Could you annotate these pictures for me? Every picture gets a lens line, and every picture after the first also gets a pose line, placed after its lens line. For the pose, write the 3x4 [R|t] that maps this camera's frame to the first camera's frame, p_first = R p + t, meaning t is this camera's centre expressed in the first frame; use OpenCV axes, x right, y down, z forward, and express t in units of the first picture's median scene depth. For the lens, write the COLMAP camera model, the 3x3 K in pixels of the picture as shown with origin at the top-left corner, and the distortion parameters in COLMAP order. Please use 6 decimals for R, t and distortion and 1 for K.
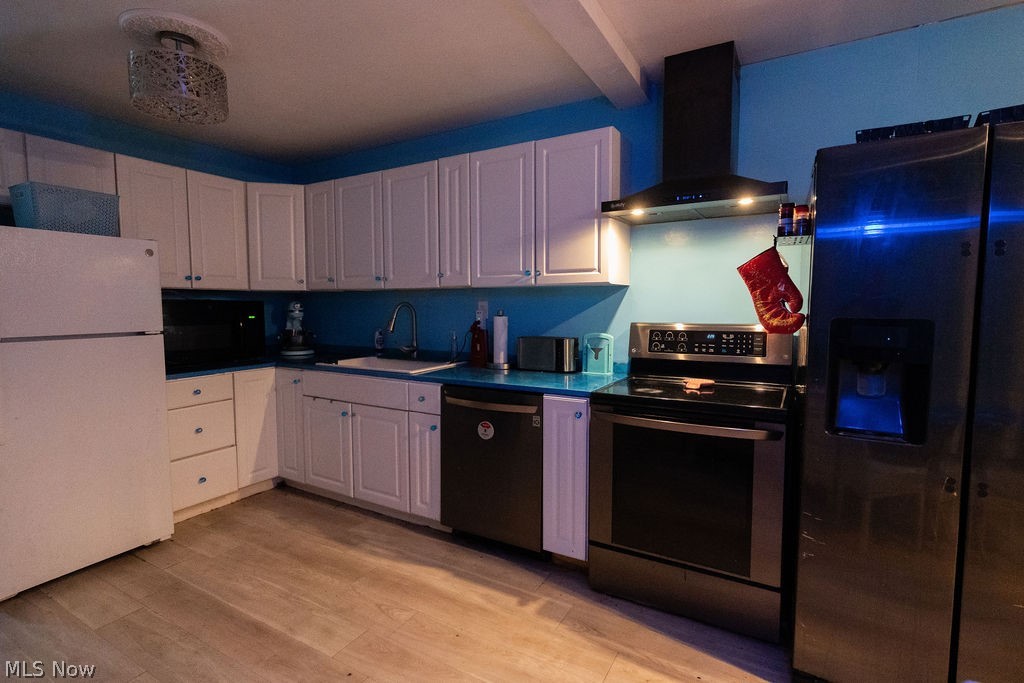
lens RADIAL K [[479.4, 0, 514.3], [0, 479.4, 341.1], [0, 0, 1]] dist [0.001597, -0.000310]
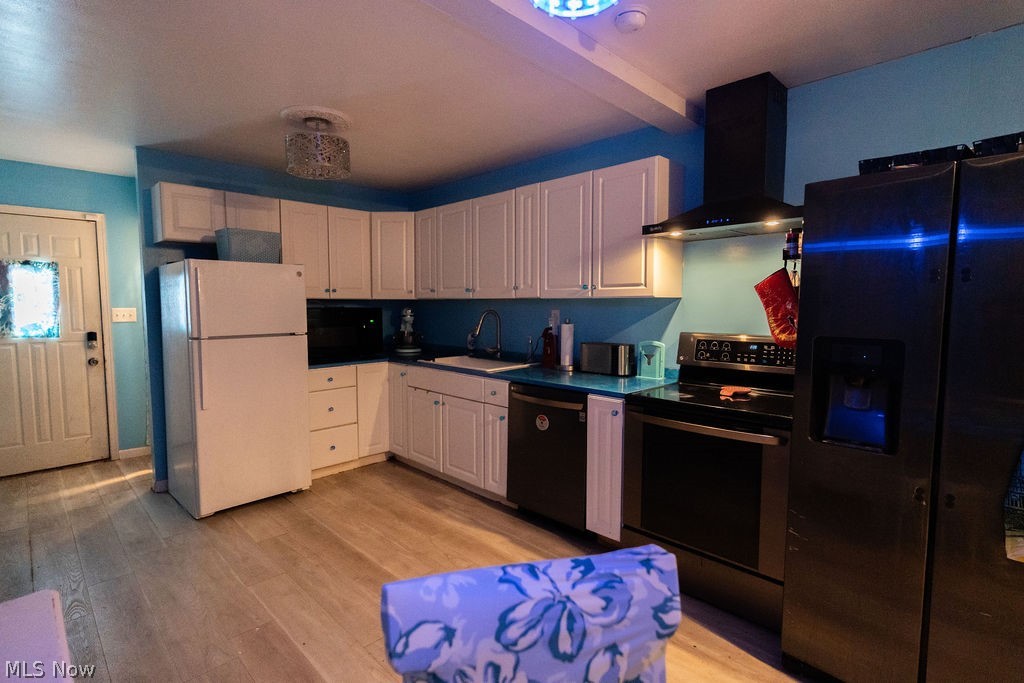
lens RADIAL K [[479.4, 0, 514.3], [0, 479.4, 341.1], [0, 0, 1]] dist [0.001597, -0.000310]
pose [[0.968236, 0.022509, -0.249024, 0.147853], [-0.022242, 0.999745, 0.003887, -0.014144], [0.249048, 0.001775, 0.968490, -0.137339]]
